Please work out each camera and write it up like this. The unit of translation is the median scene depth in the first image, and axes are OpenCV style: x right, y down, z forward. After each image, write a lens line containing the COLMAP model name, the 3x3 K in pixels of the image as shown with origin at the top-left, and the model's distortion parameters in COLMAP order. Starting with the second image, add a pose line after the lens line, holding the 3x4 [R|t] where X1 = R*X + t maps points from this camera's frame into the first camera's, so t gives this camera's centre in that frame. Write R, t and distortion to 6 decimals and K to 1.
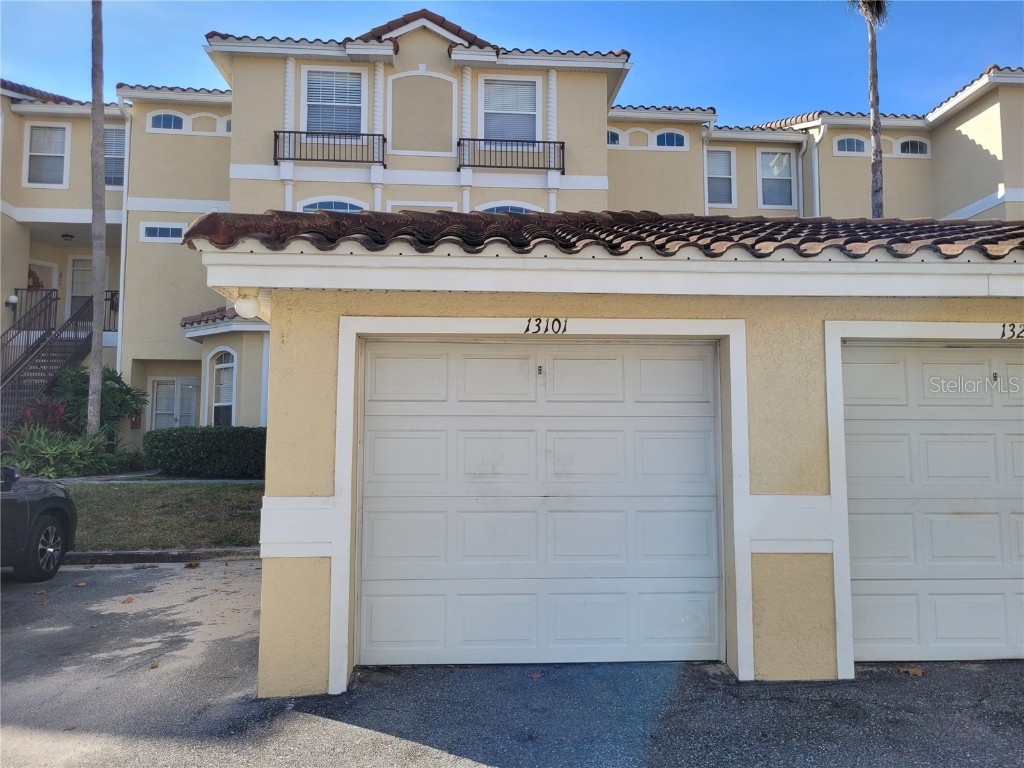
lens RADIAL K [[776.0, 0, 511.9], [0, 776.0, 378.4], [0, 0, 1]] dist [0.045575, -0.037266]
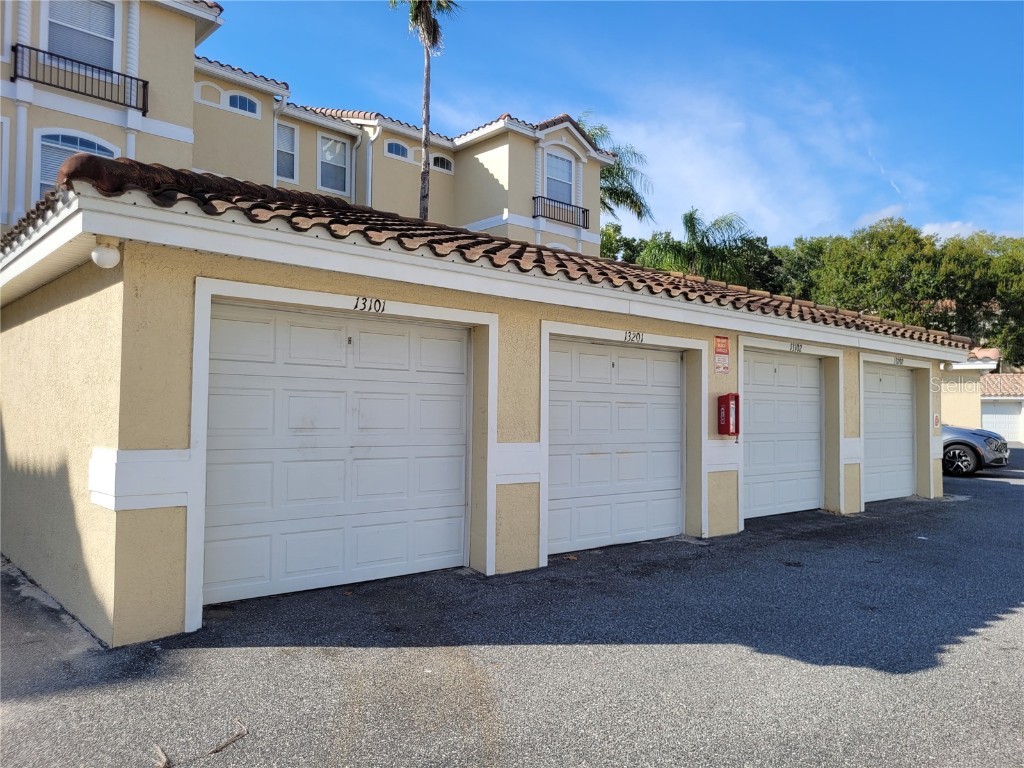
lens RADIAL K [[762.3, 0, 512.0], [0, 762.3, 384.0], [0, 0, 1]] dist [0.049138, -0.028307]
pose [[0.794251, 0.034991, 0.606582, -0.138351], [-0.066410, 0.997359, 0.029423, 0.001365], [-0.603950, -0.063652, 0.794477, -0.021503]]
